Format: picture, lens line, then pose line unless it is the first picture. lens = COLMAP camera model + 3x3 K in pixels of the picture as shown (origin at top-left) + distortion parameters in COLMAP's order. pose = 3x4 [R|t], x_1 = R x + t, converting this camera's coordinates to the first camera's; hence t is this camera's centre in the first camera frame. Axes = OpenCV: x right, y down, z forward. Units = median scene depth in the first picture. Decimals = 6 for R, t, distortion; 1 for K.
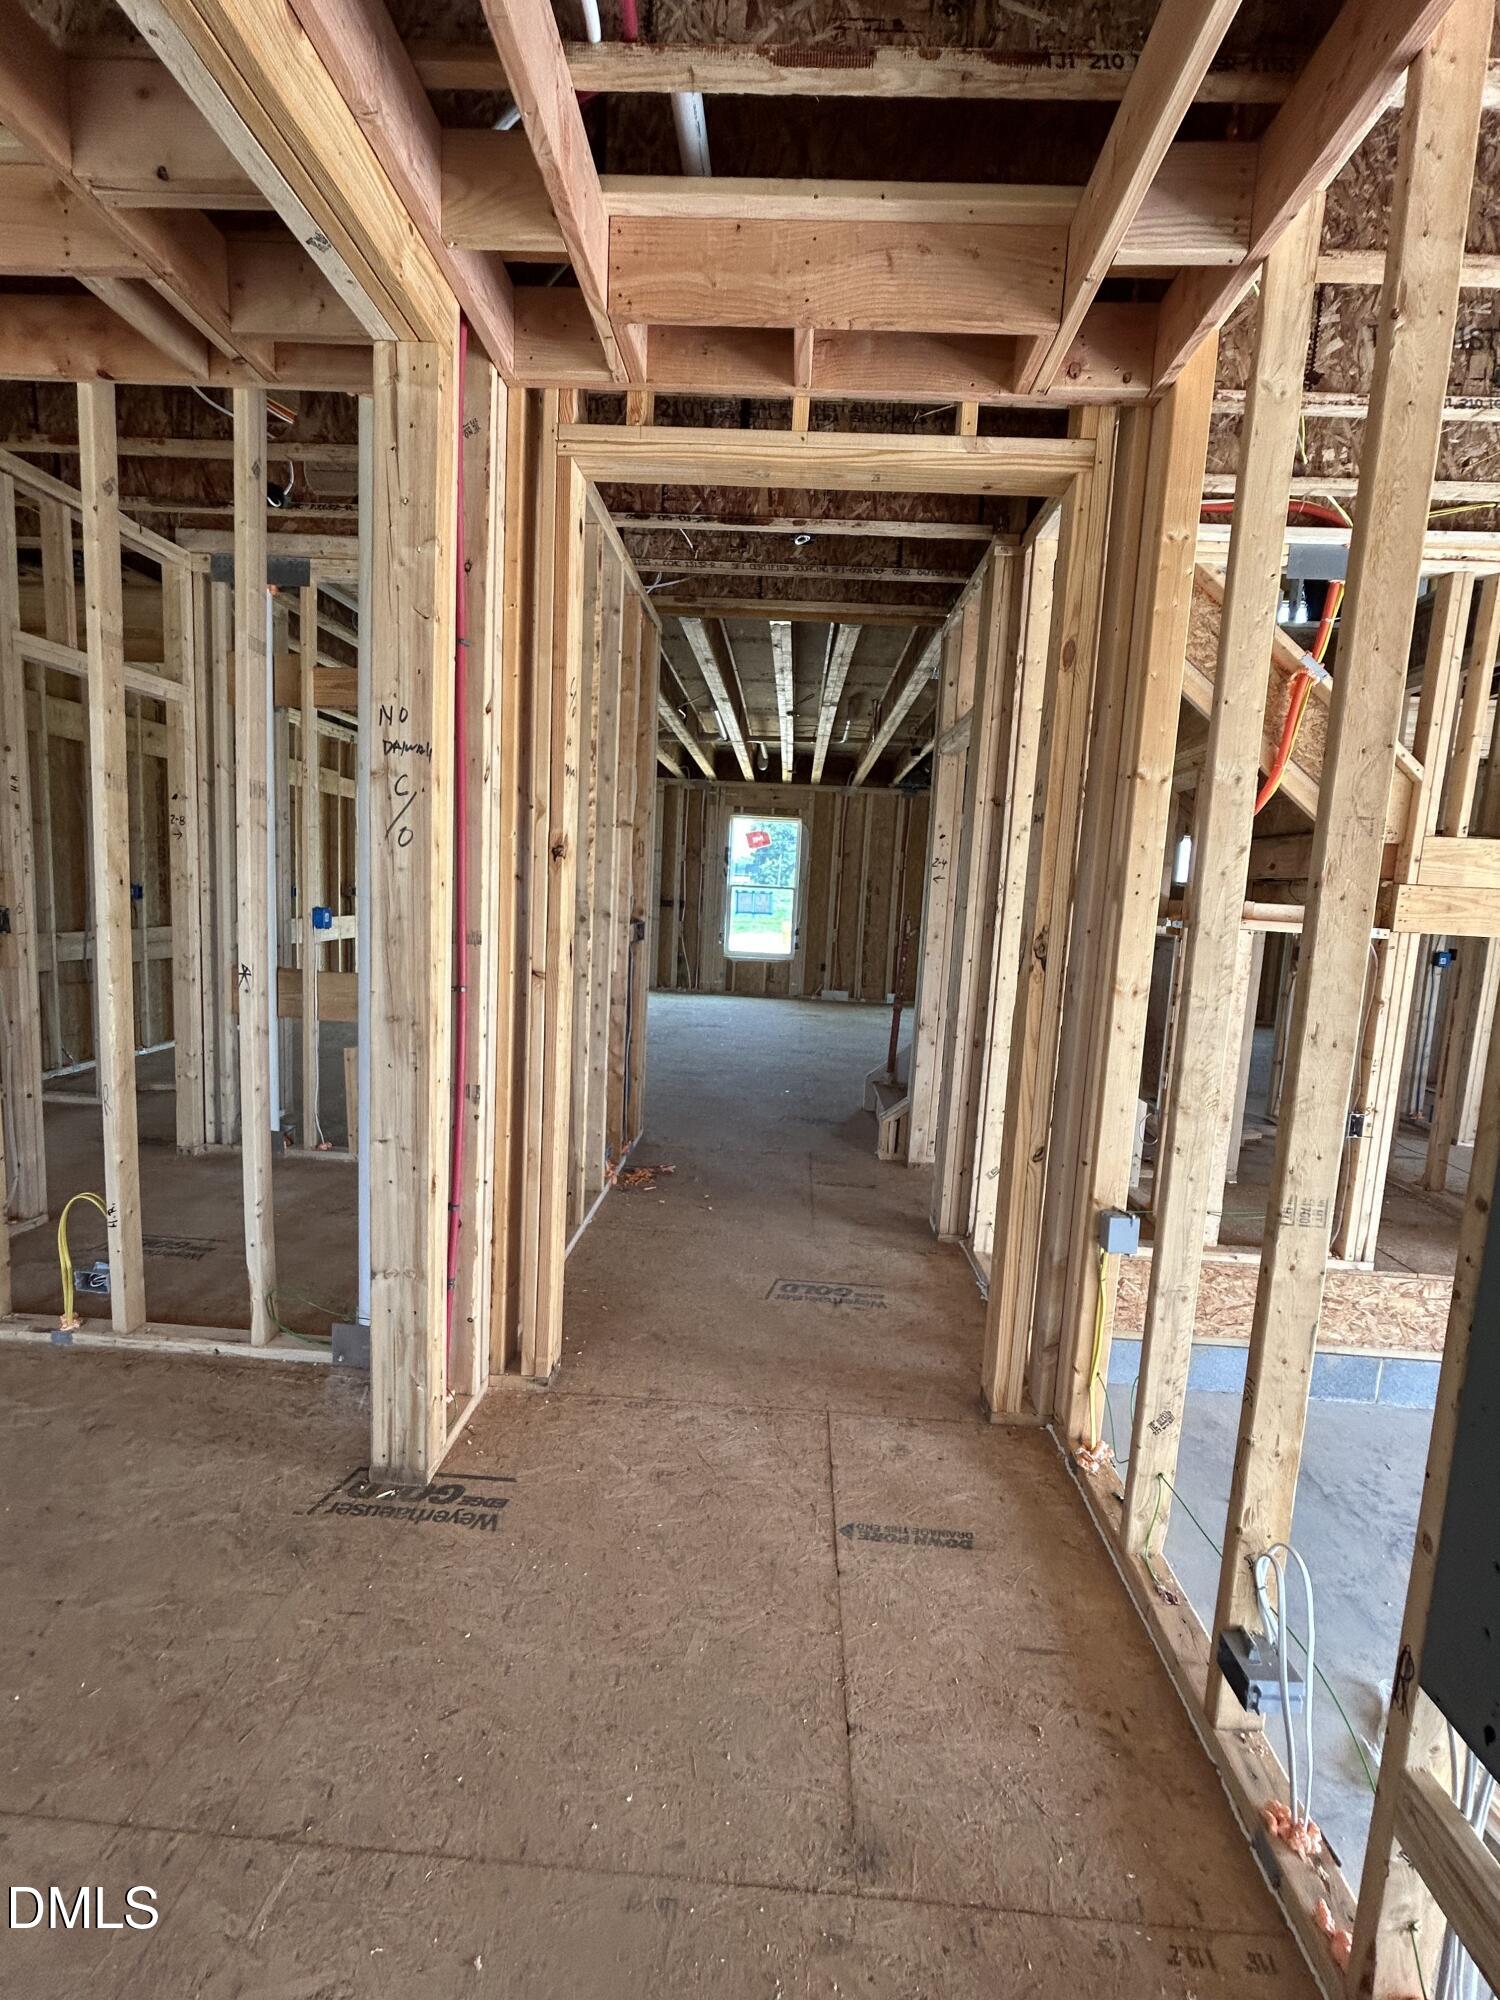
lens RADIAL K [[906.4, 0, 750.0], [0, 906.4, 1000.0], [0, 0, 1]] dist [-0.001409, 0.004091]
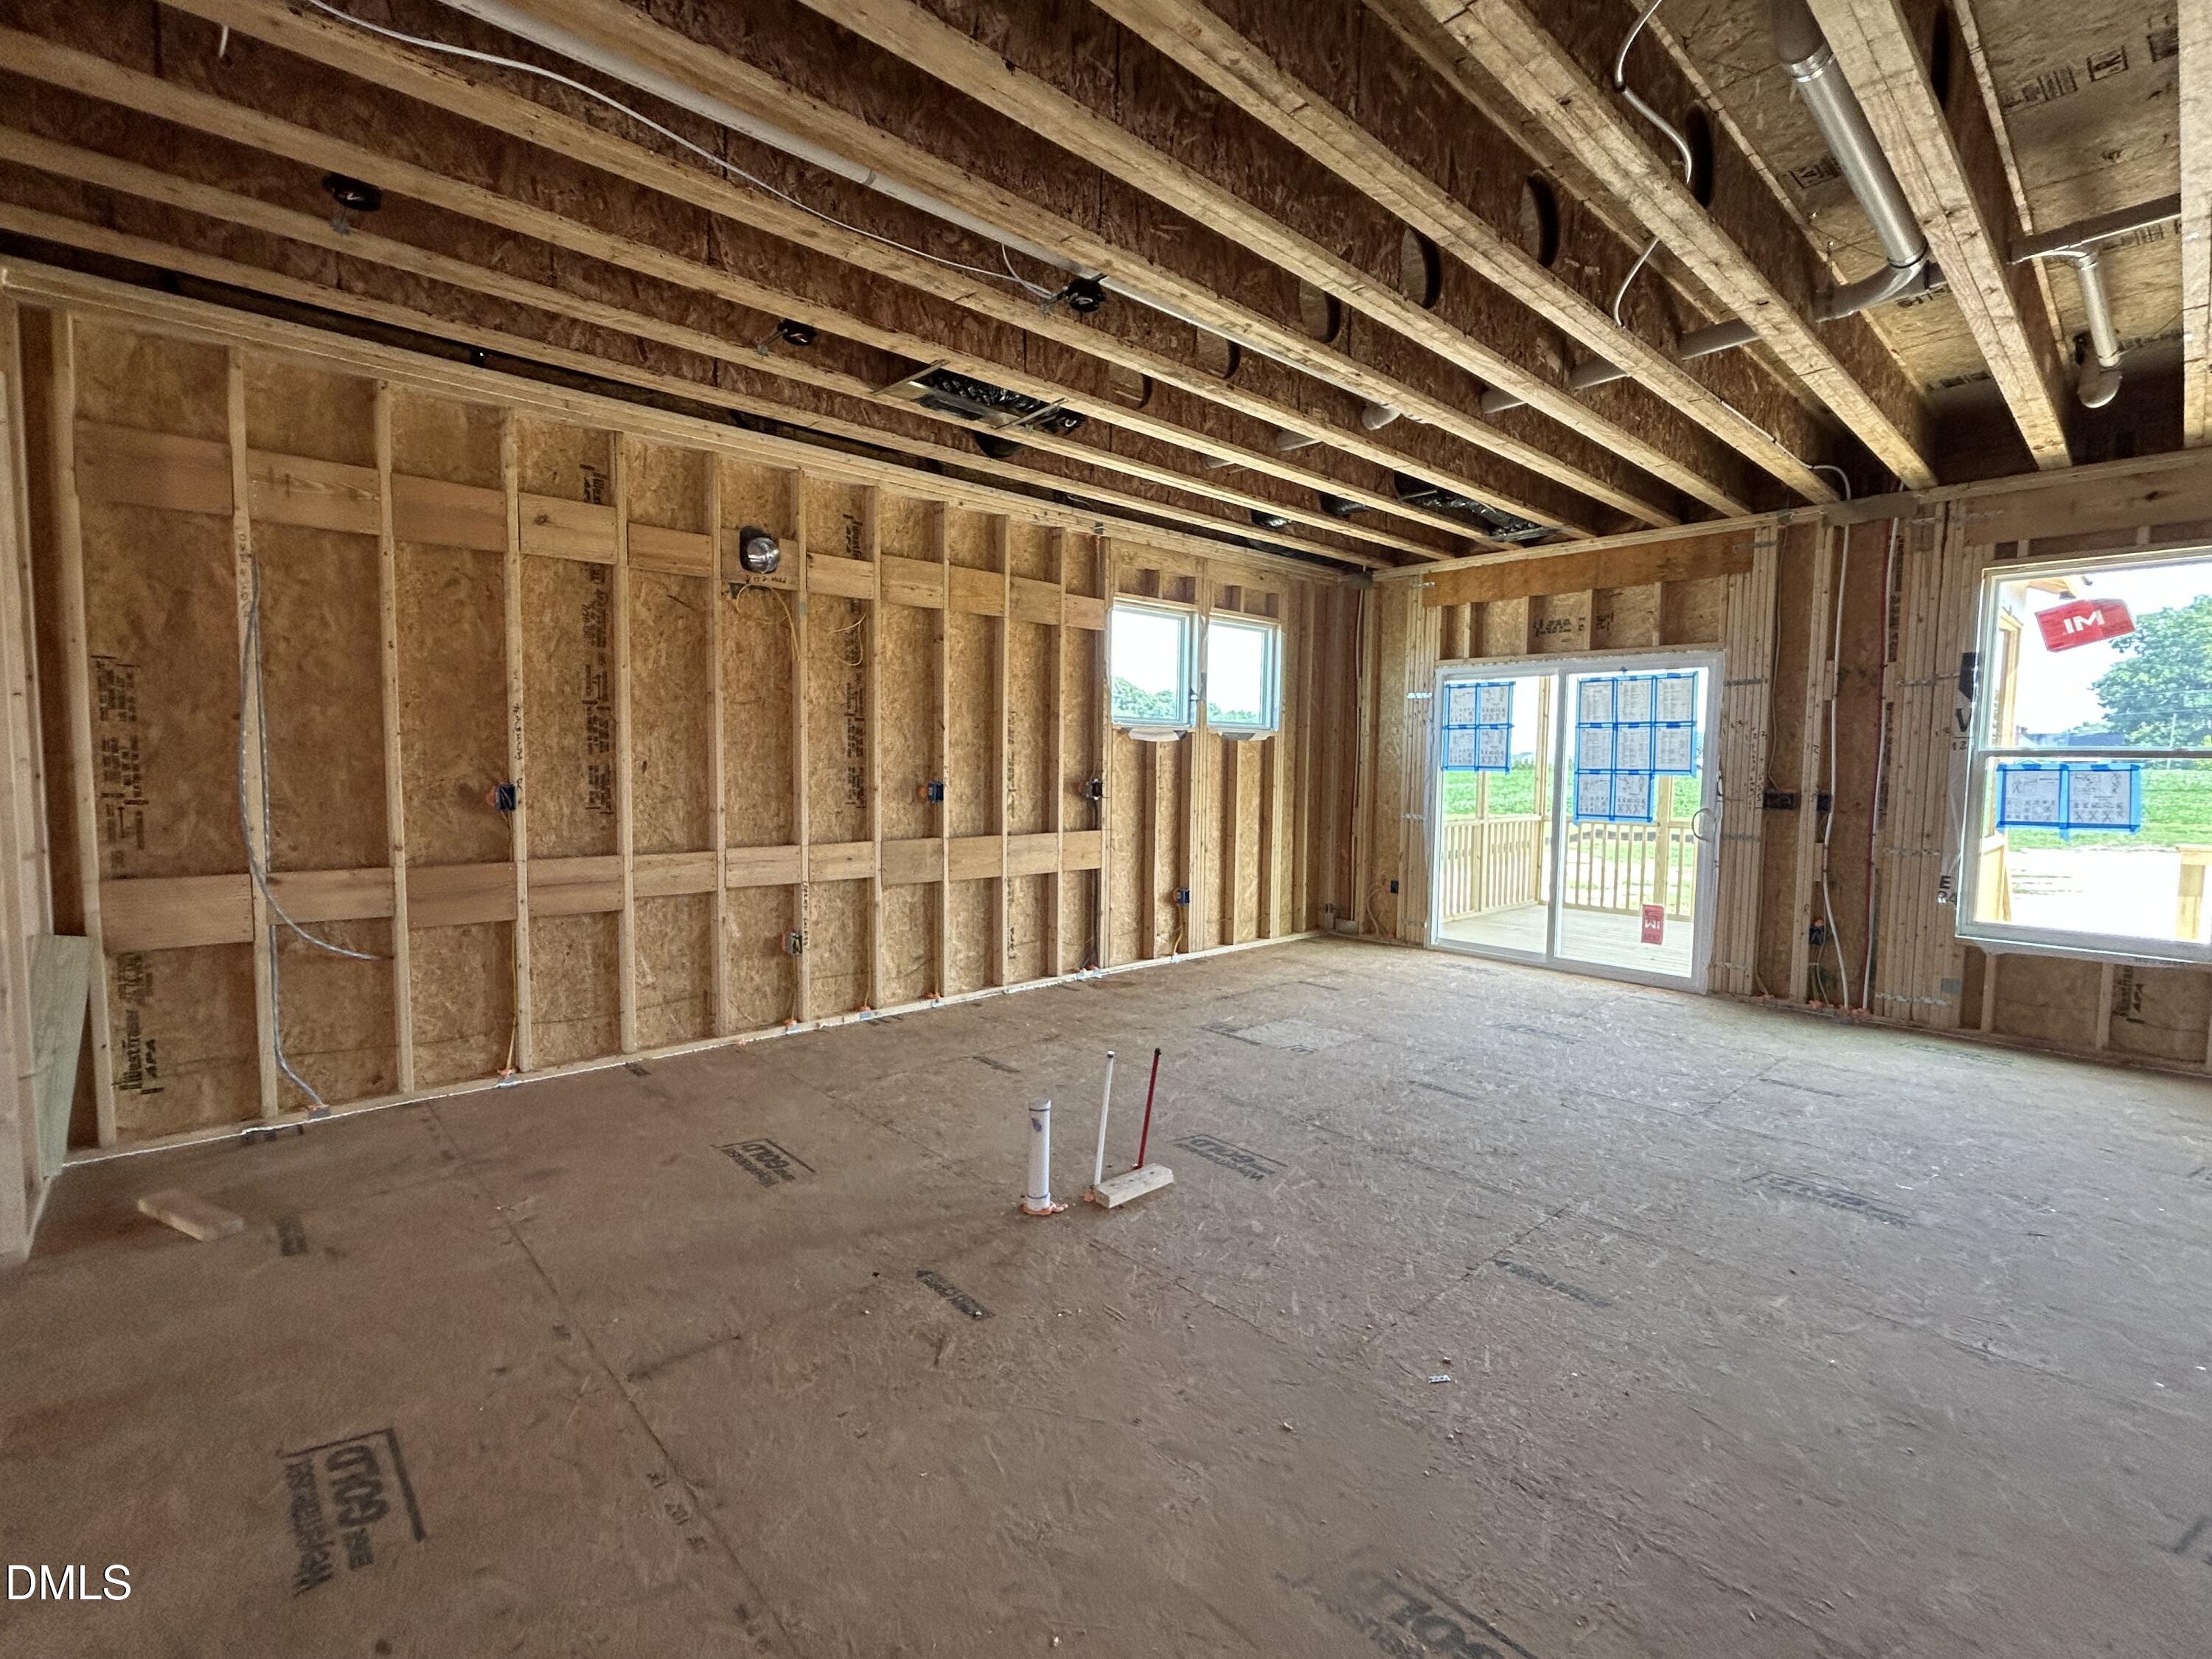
lens RADIAL K [[1002.4, 0, 1106.0], [0, 1002.4, 829.5], [0, 0, 1]] dist [-0.001409, 0.004091]
pose [[0.710116, 0.008658, -0.704031, 0.014735], [-0.062544, 0.996747, -0.050827, -0.050294], [0.701301, 0.080126, 0.708348, 0.449446]]
